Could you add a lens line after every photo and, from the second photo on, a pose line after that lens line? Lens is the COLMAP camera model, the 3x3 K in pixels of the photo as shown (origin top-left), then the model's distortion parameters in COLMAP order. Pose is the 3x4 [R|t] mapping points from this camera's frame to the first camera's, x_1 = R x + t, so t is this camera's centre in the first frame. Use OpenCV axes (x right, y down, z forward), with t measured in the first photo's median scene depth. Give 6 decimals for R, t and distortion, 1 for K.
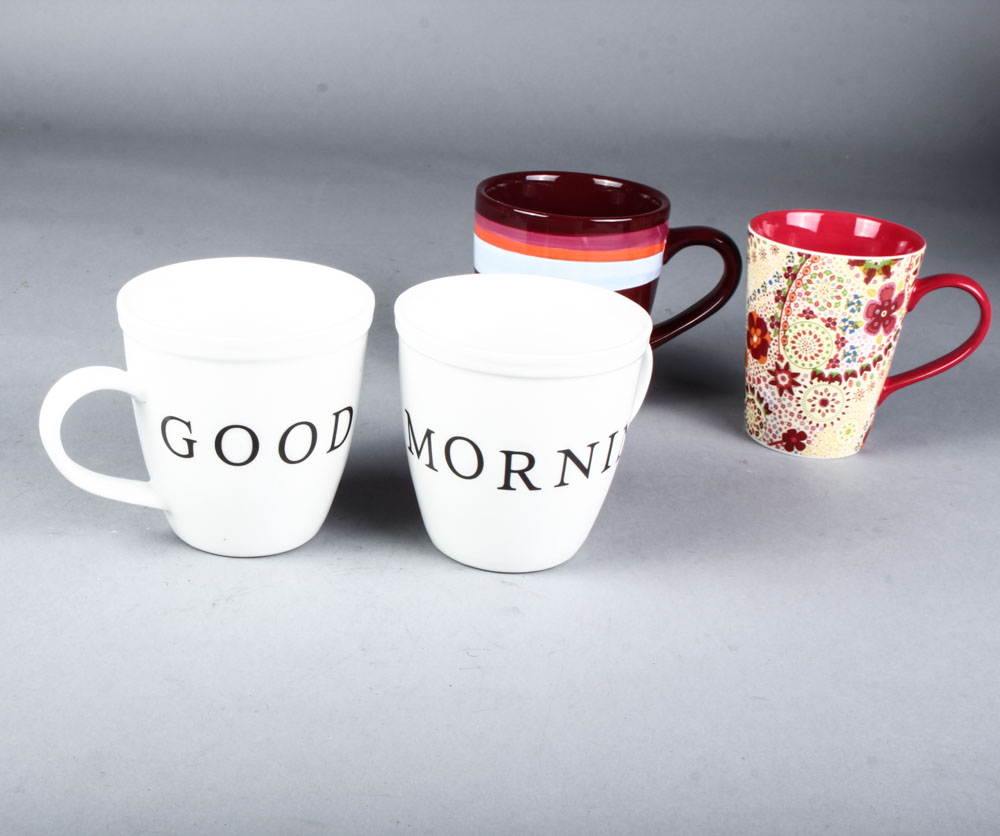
lens RADIAL K [[1405.0, 0, 387.0], [0, 1405.0, 415.5], [0, 0, 1]] dist [-0.096070, 0.105324]
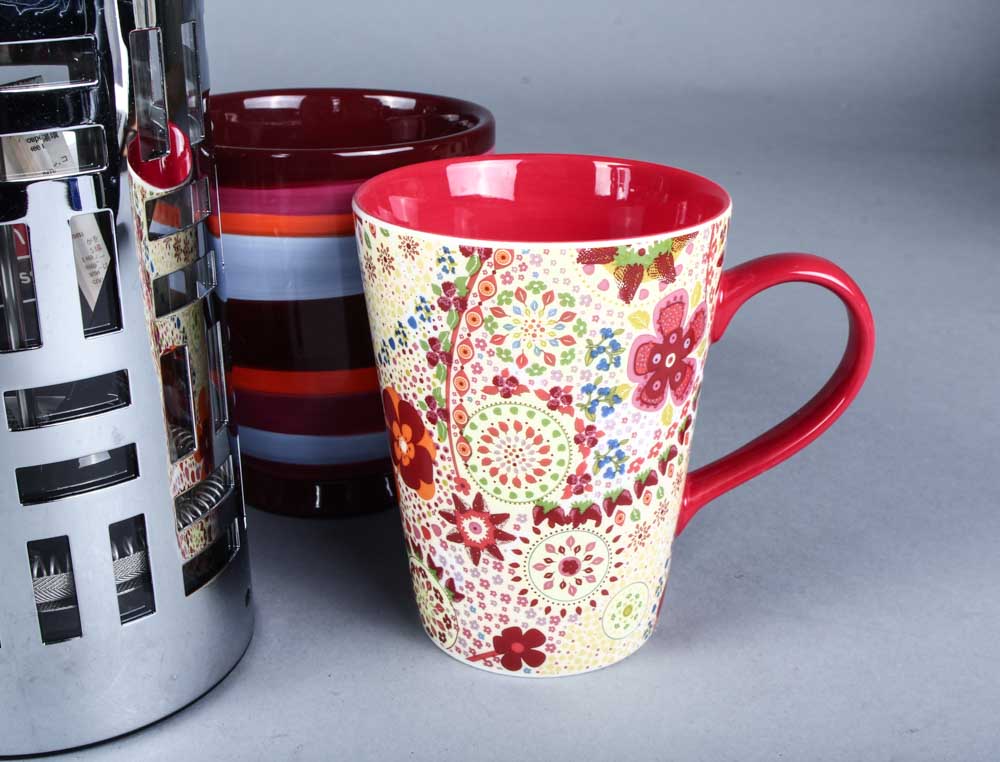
lens RADIAL K [[1293.0, 0, 565.6], [0, 1293.0, 381.3], [0, 0, 1]] dist [-0.087093, 0.008185]
pose [[0.942856, -0.140022, 0.302350, 0.194709], [0.144961, 0.989418, 0.006164, -0.072418], [-0.300014, 0.038017, 0.953177, 0.600266]]
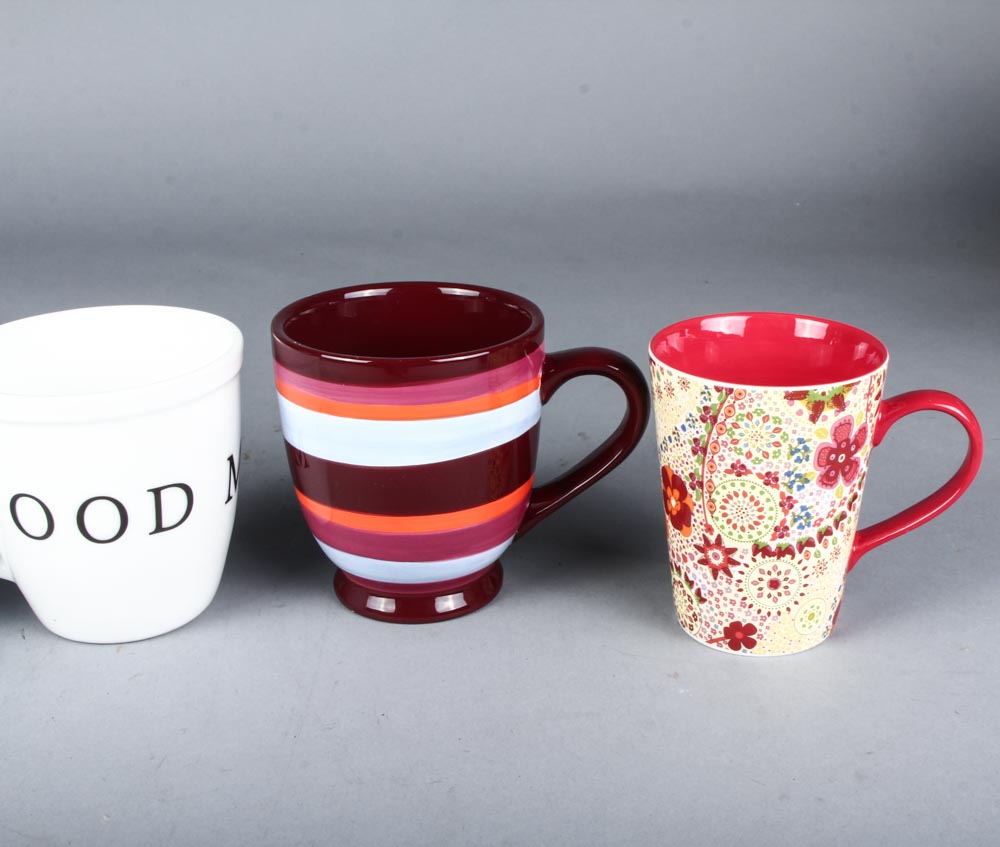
lens RADIAL K [[1423.6, 0, 630.9], [0, 1423.6, 424.2], [0, 0, 1]] dist [-0.089861, 0.036951]
pose [[0.980572, -0.093396, 0.172499, 0.122615], [0.097660, 0.995085, -0.016381, -0.087411], [-0.170121, 0.032909, 0.984873, 0.287114]]
